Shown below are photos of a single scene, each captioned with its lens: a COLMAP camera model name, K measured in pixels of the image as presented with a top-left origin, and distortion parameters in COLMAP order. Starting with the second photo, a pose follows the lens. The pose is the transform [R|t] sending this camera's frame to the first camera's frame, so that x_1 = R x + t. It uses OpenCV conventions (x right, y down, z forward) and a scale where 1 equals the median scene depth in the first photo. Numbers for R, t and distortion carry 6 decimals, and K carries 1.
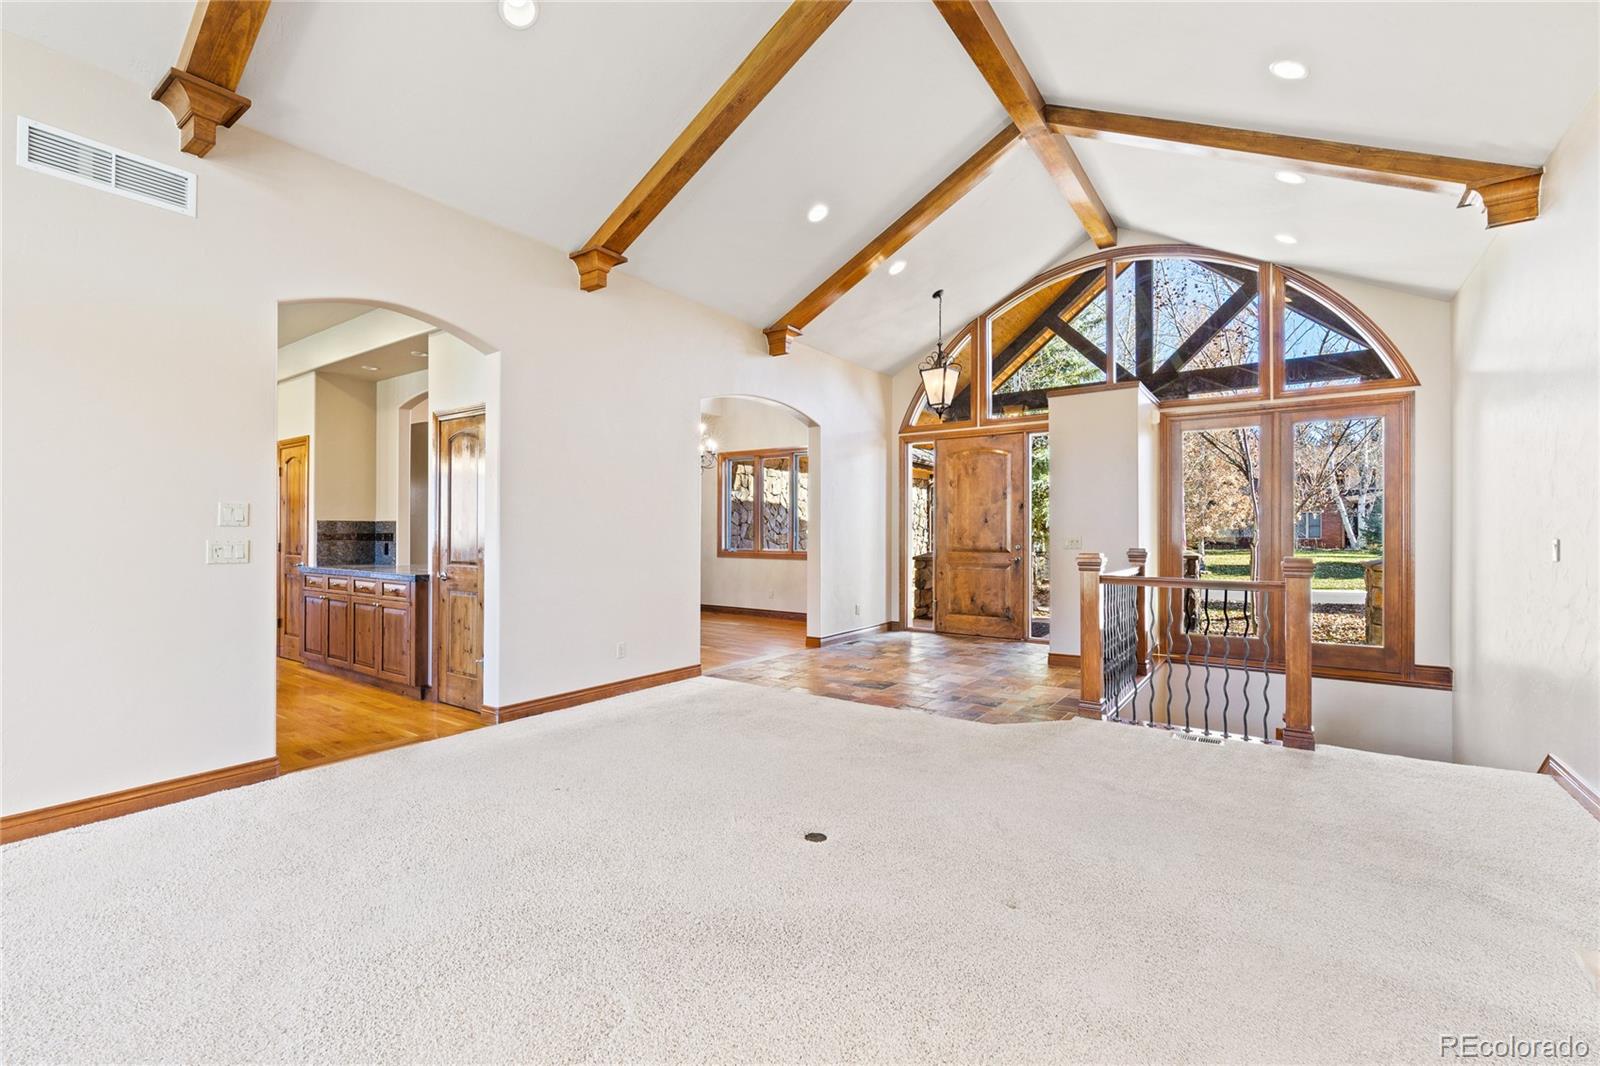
lens RADIAL K [[693.9, 0, 800.0], [0, 693.9, 533.0], [0, 0, 1]] dist [0.000611, -0.000394]
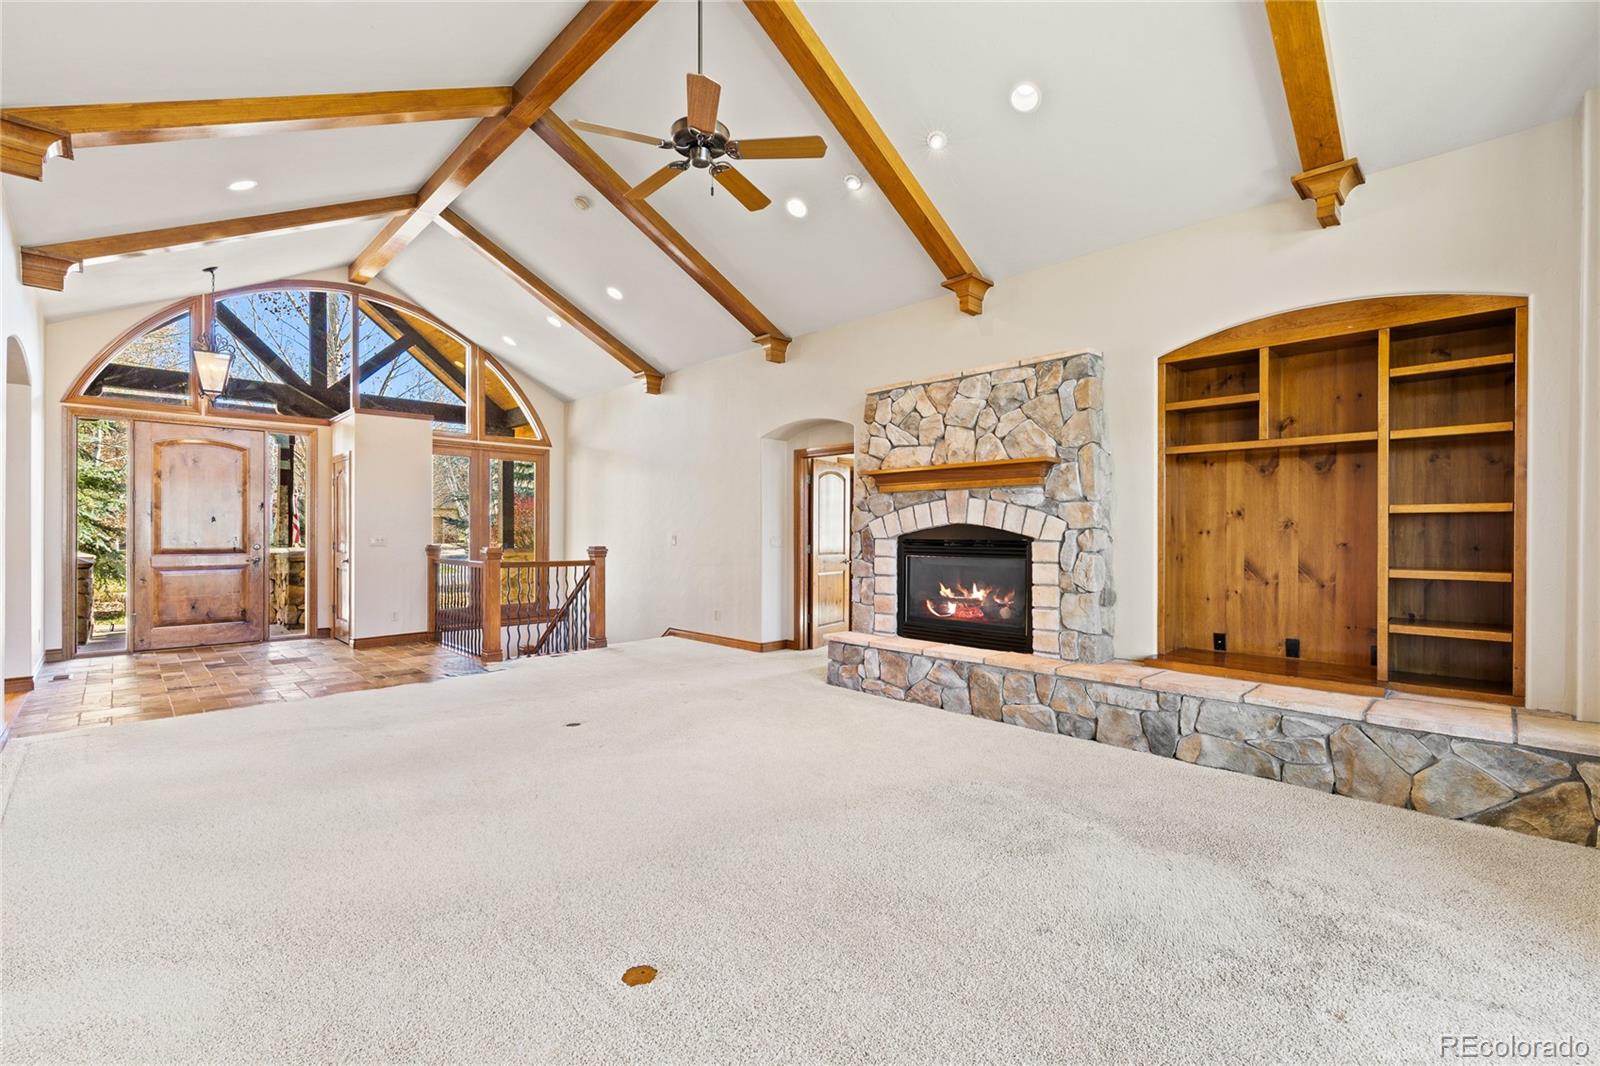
lens RADIAL K [[693.9, 0, 800.0], [0, 693.9, 533.0], [0, 0, 1]] dist [0.000611, -0.000394]
pose [[0.152572, -0.000687, 0.988292, -0.539604], [0.001621, 0.999999, 0.000445, 0.001459], [-0.988291, 0.001534, 0.152572, 0.093630]]
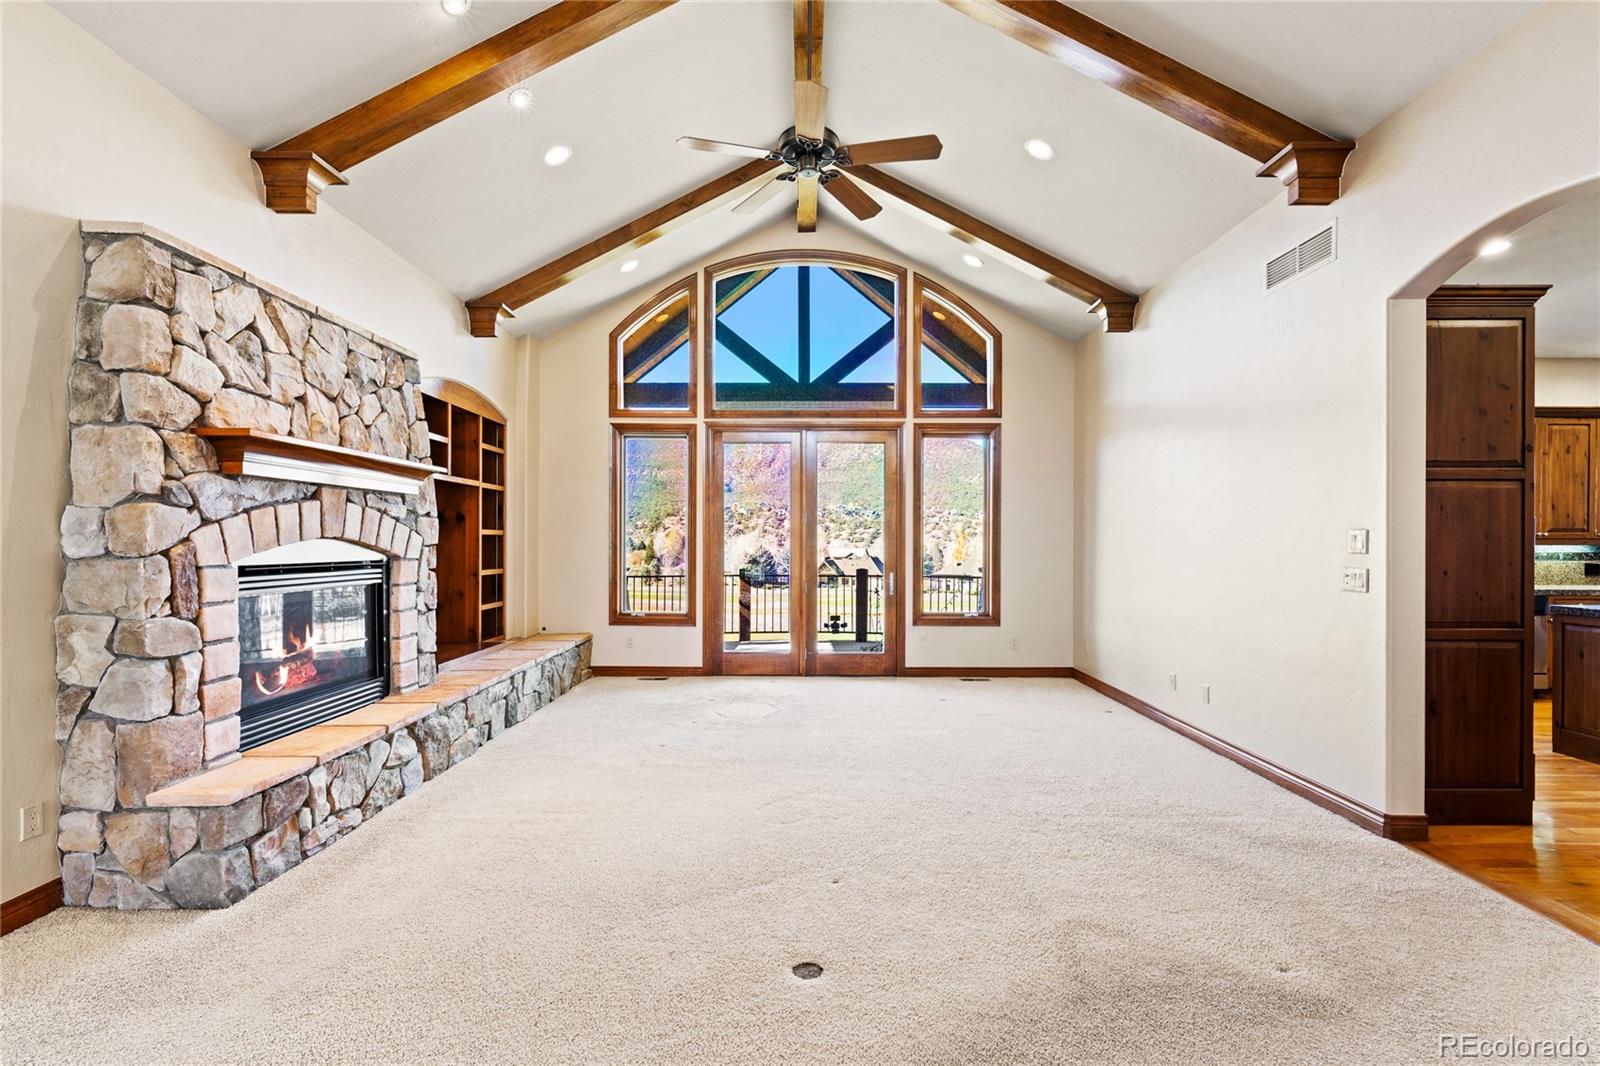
lens RADIAL K [[712.2, 0, 800.0], [0, 712.2, 533.0], [0, 0, 1]] dist [0.000037, 0.000022]
pose [[-0.814660, -0.009841, -0.579856, 0.176263], [-0.005131, 0.999939, -0.009761, -0.007611], [0.579917, -0.004976, -0.814660, 0.598896]]
